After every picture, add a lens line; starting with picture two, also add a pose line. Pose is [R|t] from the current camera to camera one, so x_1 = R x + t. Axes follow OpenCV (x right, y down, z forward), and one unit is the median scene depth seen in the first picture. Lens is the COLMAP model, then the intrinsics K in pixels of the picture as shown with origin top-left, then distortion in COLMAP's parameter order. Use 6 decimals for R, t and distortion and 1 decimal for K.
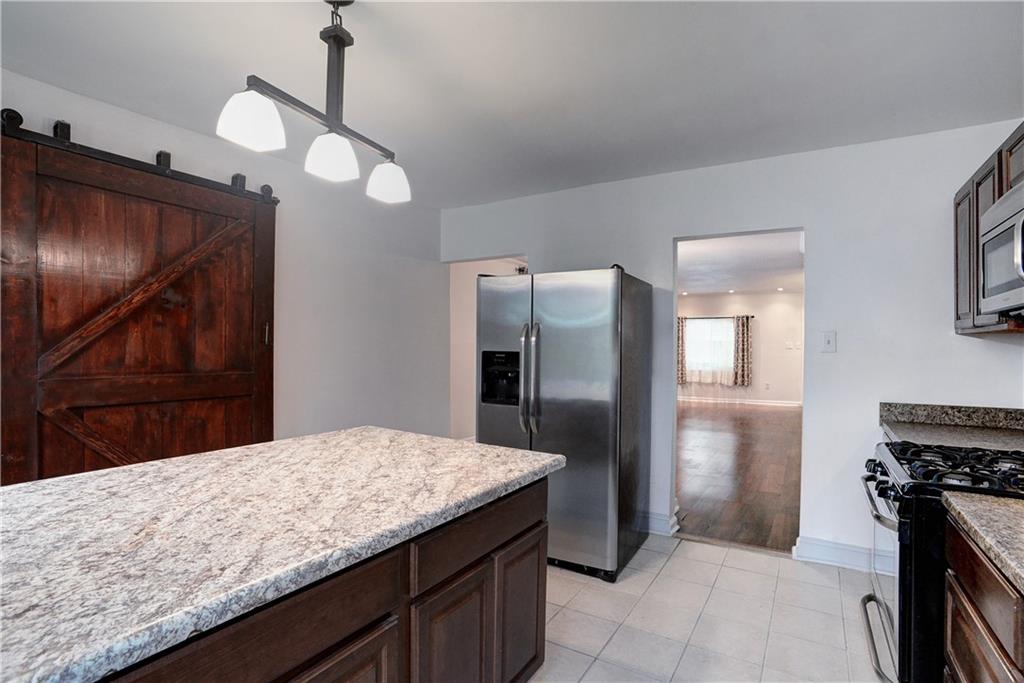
lens RADIAL K [[497.3, 0, 513.8], [0, 497.3, 345.3], [0, 0, 1]] dist [-0.077407, 0.026065]
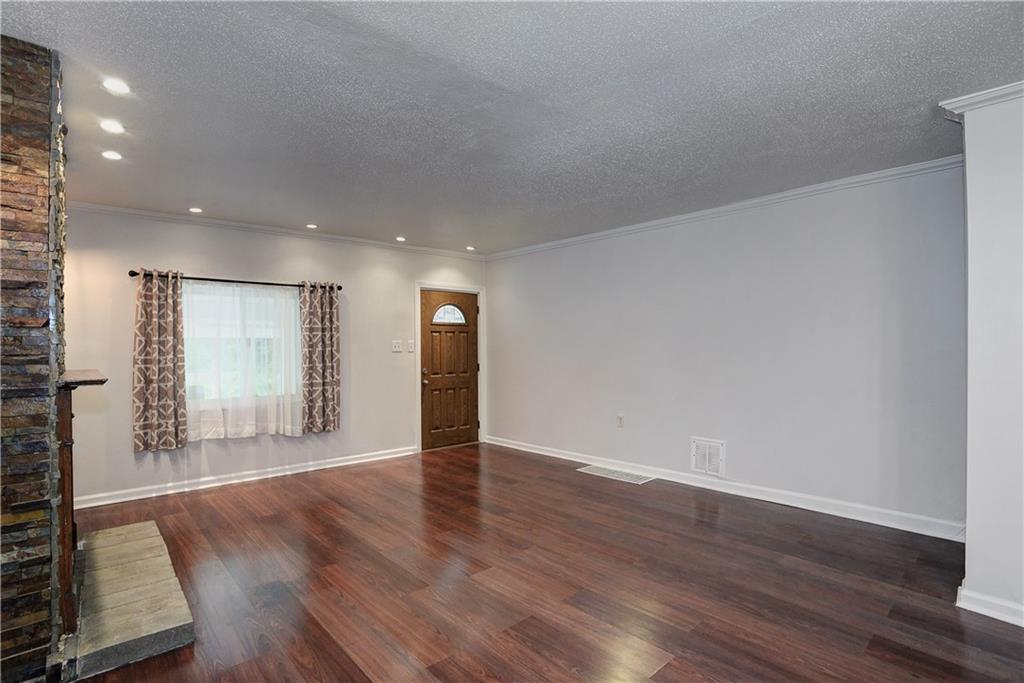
lens RADIAL K [[492.8, 0, 506.5], [0, 492.8, 348.5], [0, 0, 1]] dist [-0.082758, 0.029653]
pose [[0.297046, -0.010215, 0.954809, 0.073834], [0.008312, 0.999933, 0.008112, -0.000429], [-0.954827, 0.005527, 0.297110, 0.697827]]
